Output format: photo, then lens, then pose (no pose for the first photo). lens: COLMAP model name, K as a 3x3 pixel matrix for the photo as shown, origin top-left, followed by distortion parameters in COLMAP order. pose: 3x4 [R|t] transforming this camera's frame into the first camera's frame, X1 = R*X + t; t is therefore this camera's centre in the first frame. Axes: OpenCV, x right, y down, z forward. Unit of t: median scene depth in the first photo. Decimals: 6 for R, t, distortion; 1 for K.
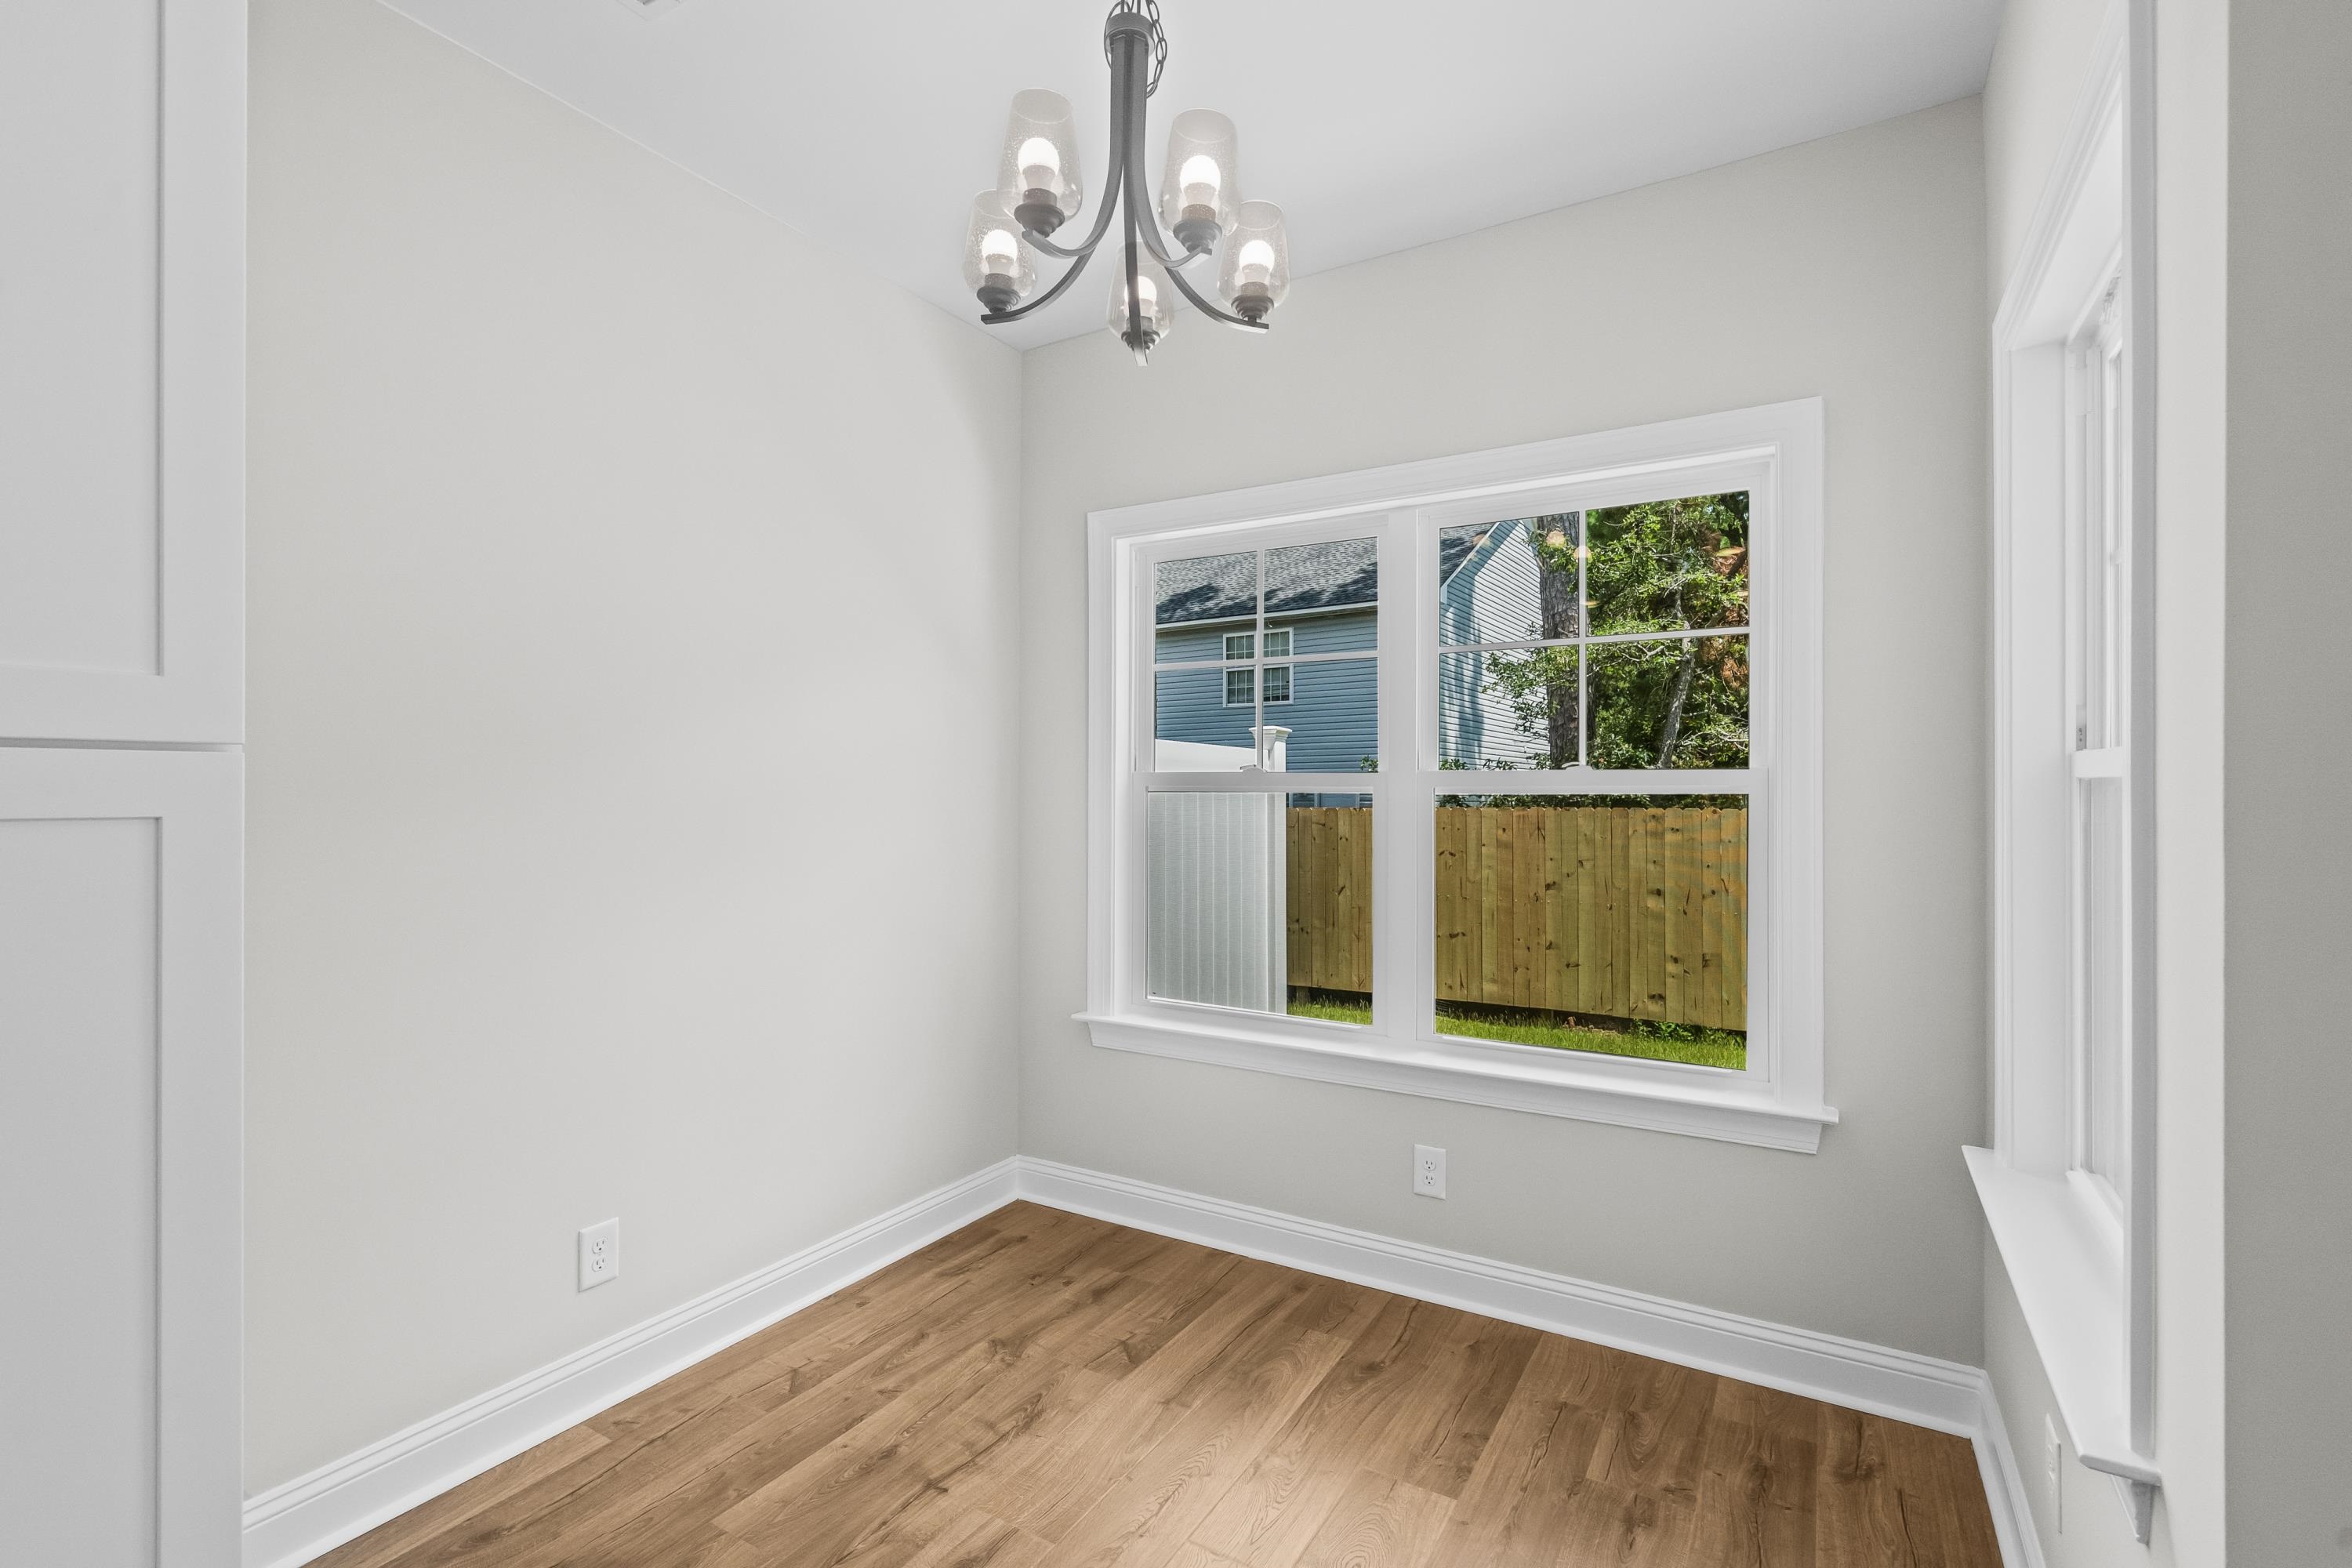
lens RADIAL K [[1066.2, 0, 1180.9], [0, 1066.2, 787.4], [0, 0, 1]] dist [-0.002991, 0.001061]
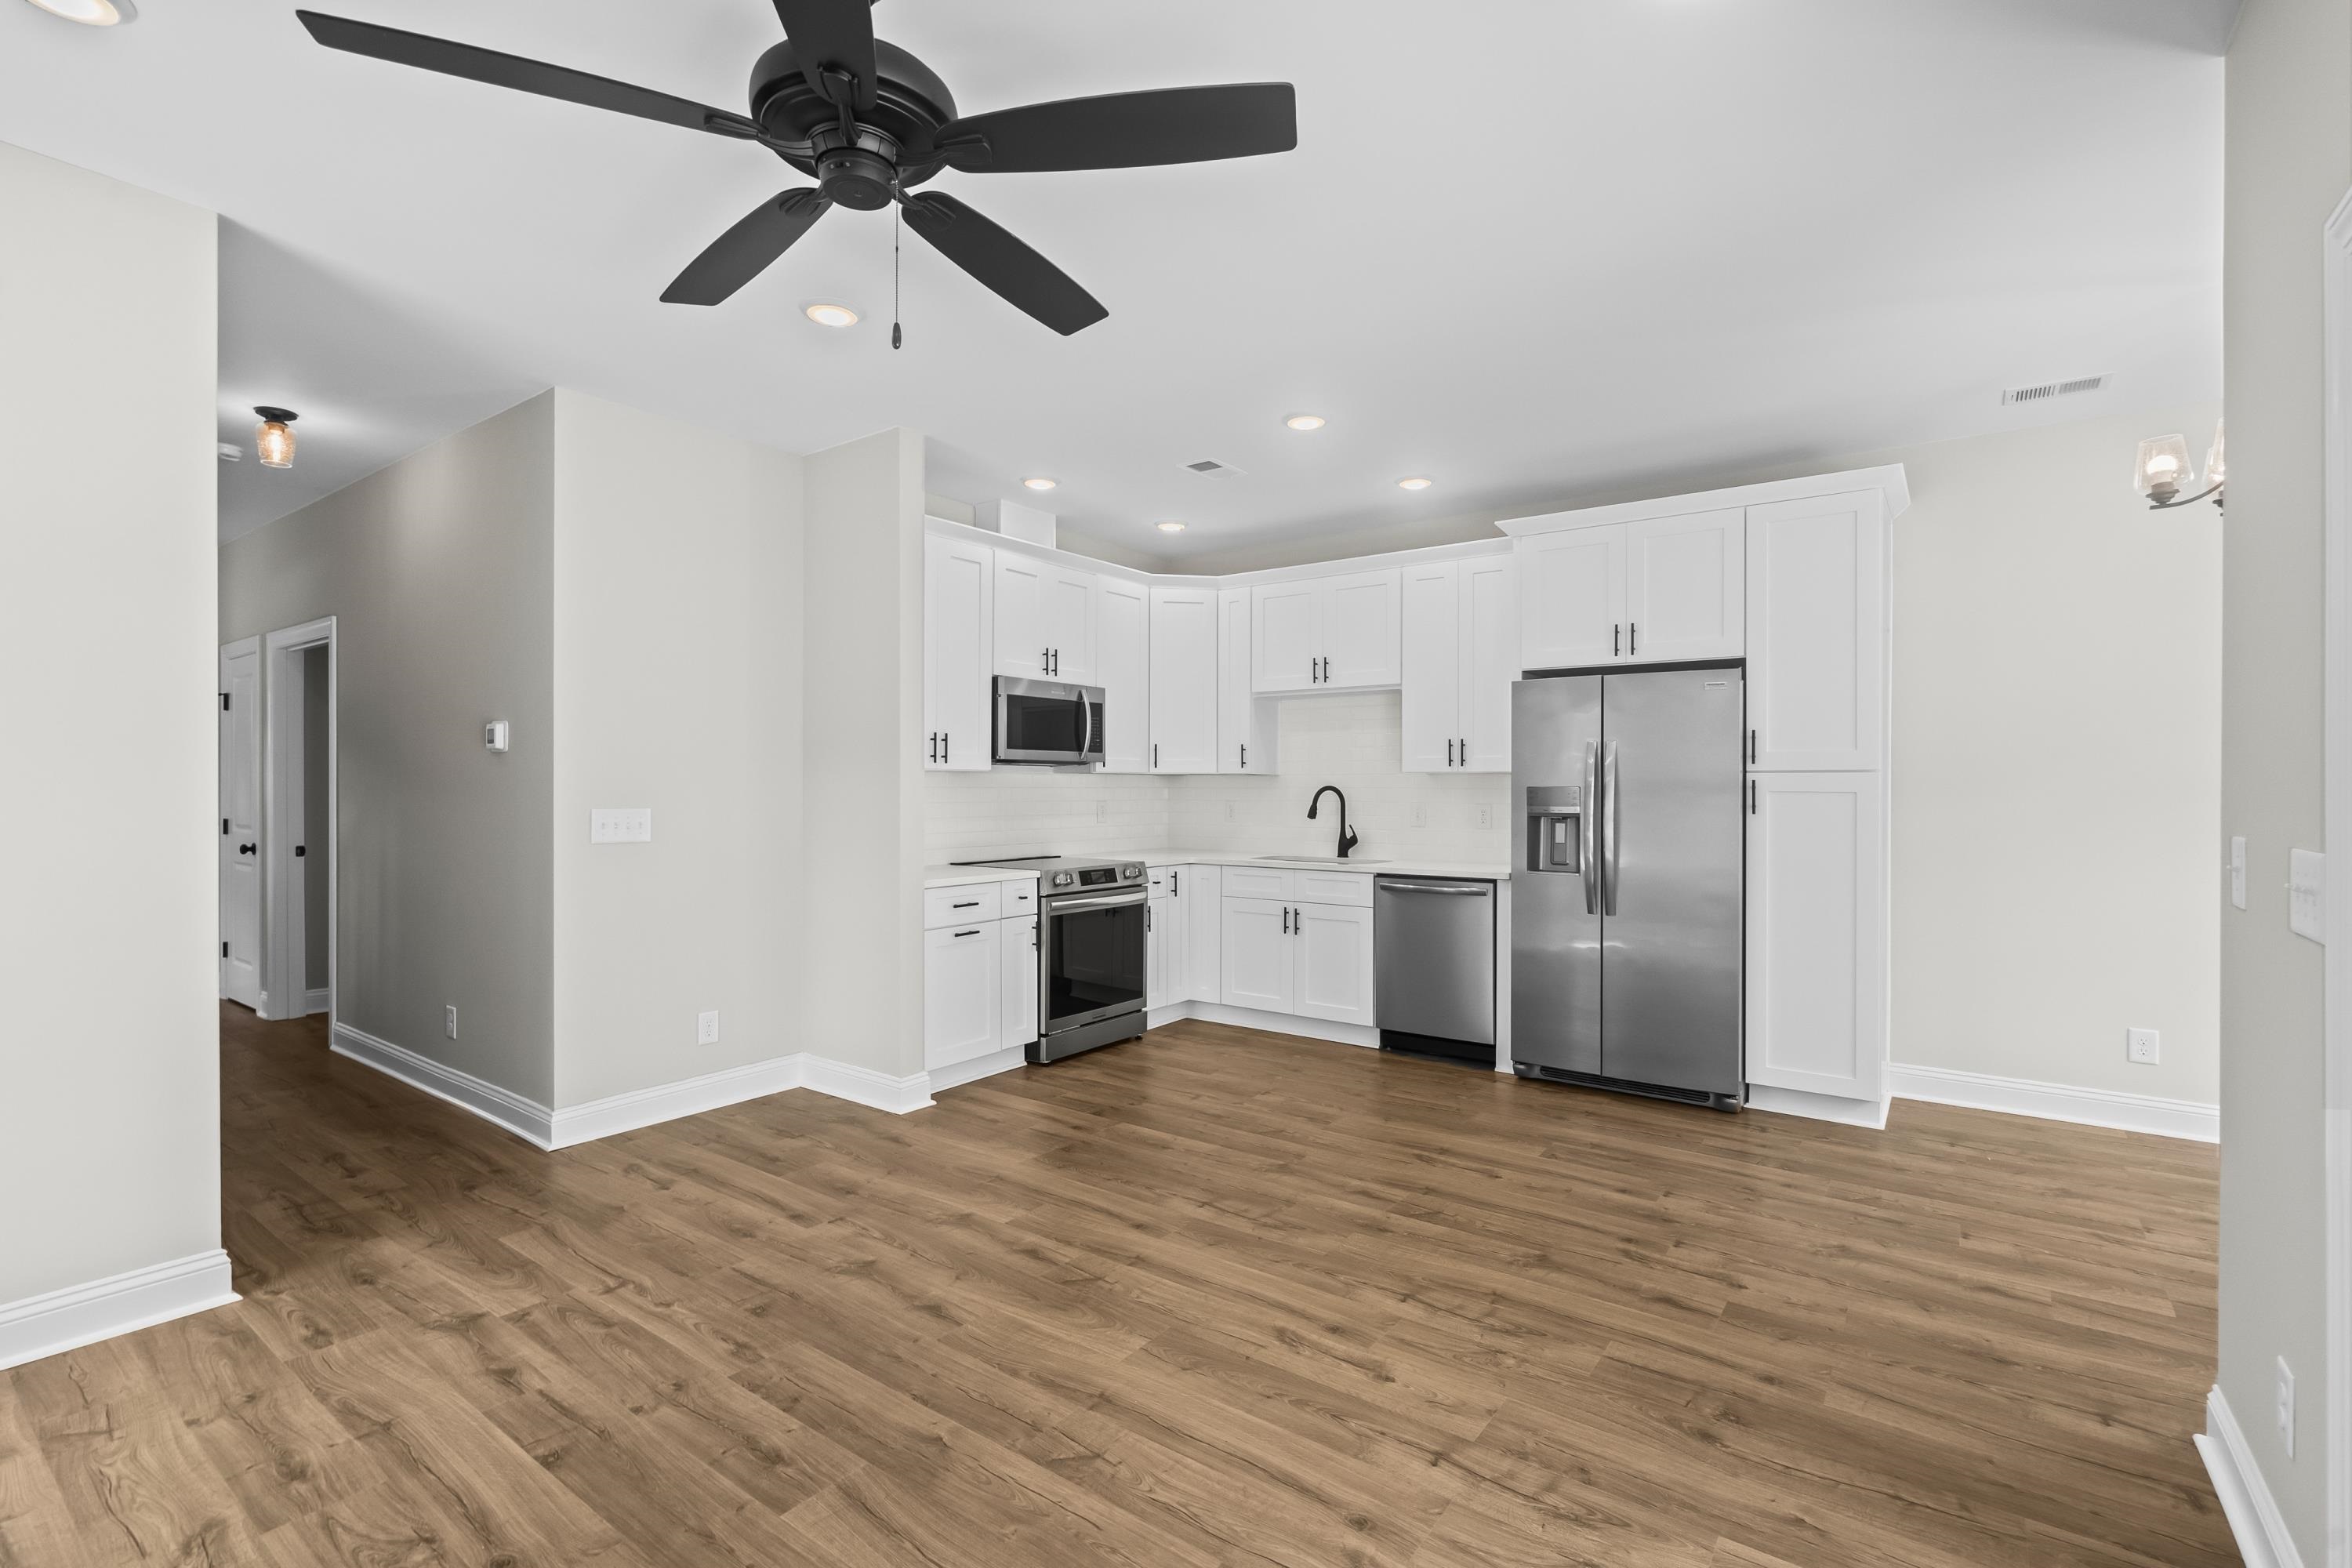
lens RADIAL K [[1068.2, 0, 1176.3], [0, 1068.2, 792.0], [0, 0, 1]] dist [-0.003912, 0.001346]
pose [[-0.101102, 0.005713, -0.994860, 0.344044], [-0.001058, 0.999982, 0.005850, 0.001426], [0.994876, 0.001644, -0.101094, -0.105532]]
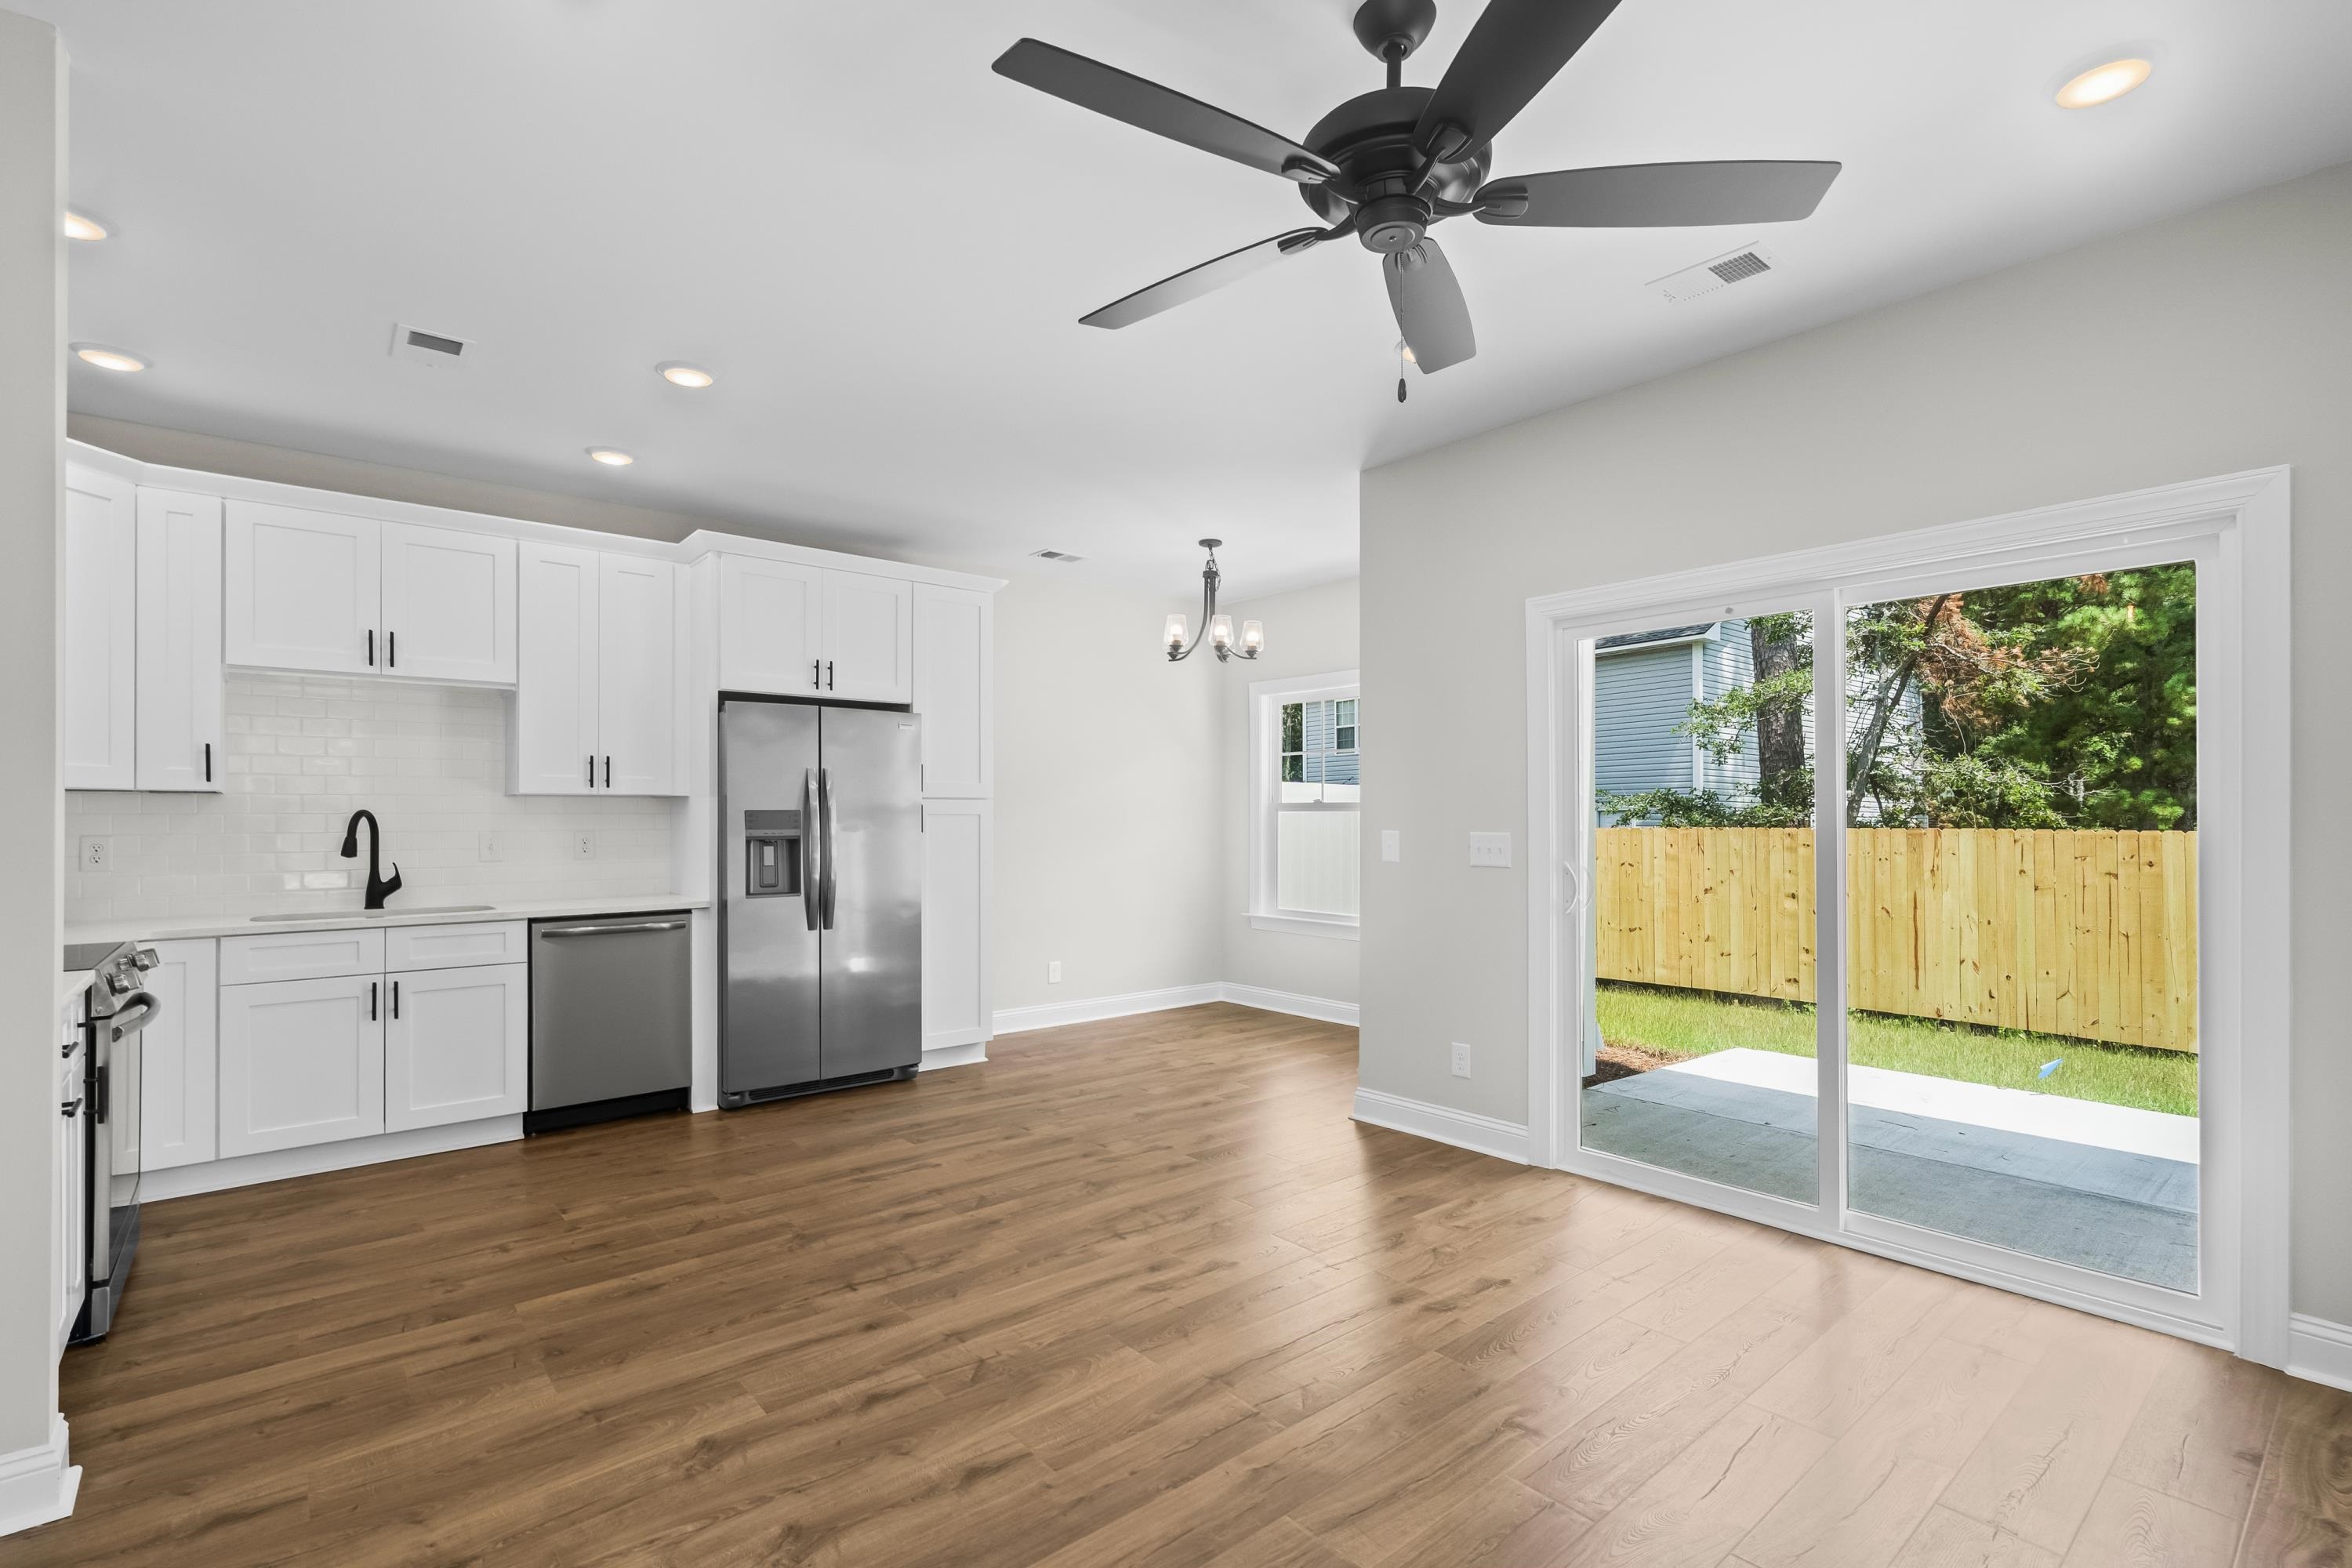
lens RADIAL K [[1076.7, 0, 1179.9], [0, 1076.7, 814.8], [0, 0, 1]] dist [-0.003245, 0.000903]
pose [[0.946687, -0.001726, -0.322151, 0.175251], [0.001476, 0.999998, -0.001022, 0.004615], [0.322152, 0.000492, 0.946688, -0.406026]]
